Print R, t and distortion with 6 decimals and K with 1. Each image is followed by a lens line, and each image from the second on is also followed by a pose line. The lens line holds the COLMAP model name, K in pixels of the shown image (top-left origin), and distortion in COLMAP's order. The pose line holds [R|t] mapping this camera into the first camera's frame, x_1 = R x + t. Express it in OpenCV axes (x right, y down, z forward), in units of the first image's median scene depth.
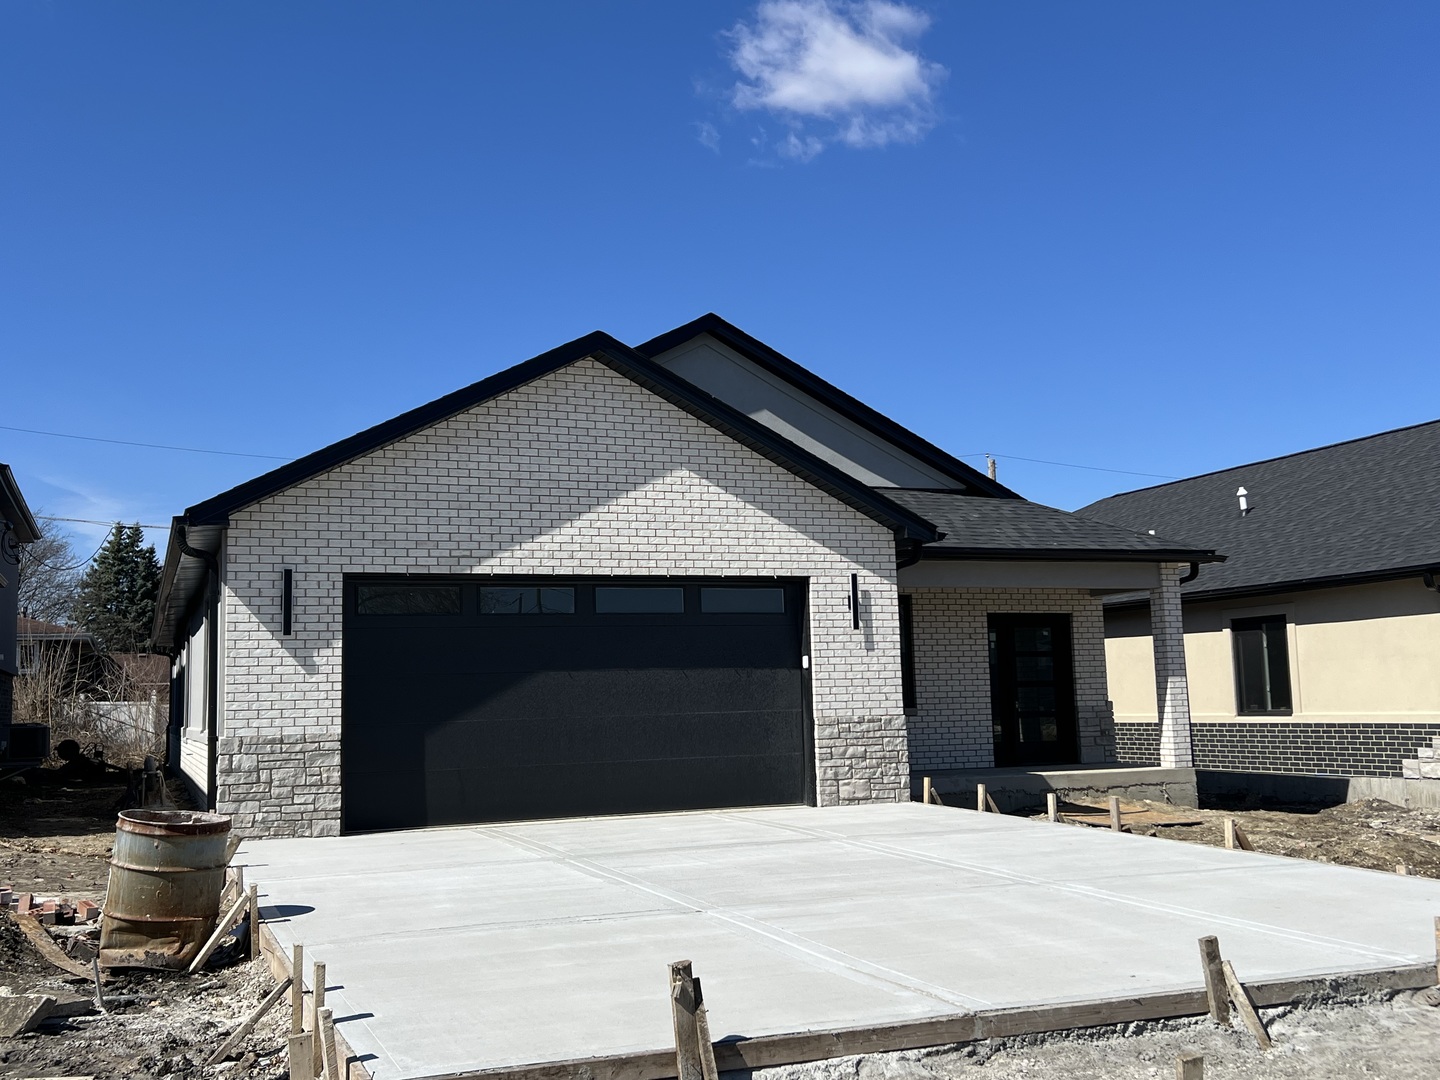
lens RADIAL K [[1421.6, 0, 727.7], [0, 1421.6, 532.0], [0, 0, 1]] dist [0.214030, -0.669870]
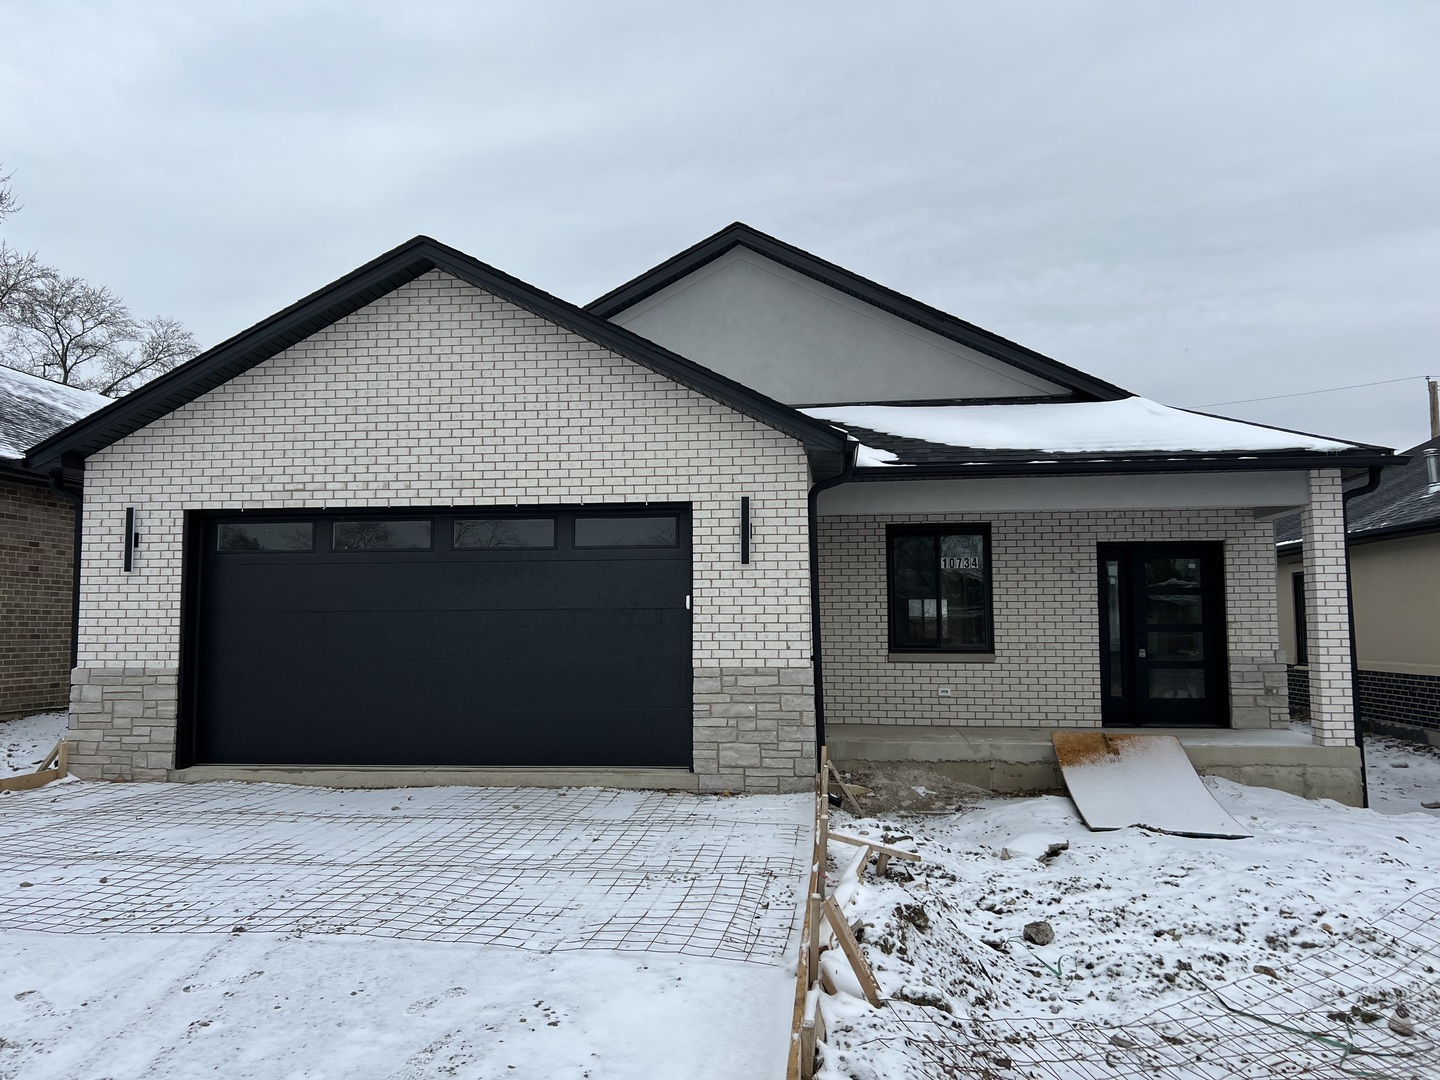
lens RADIAL K [[1081.9, 0, 718.6], [0, 1081.9, 542.0], [0, 0, 1]] dist [0.068235, -0.088286]
pose [[0.878260, -0.014549, -0.477962, 0.392560], [0.037450, 0.998560, 0.038419, 0.032491], [0.476714, -0.051641, 0.877540, 0.463752]]
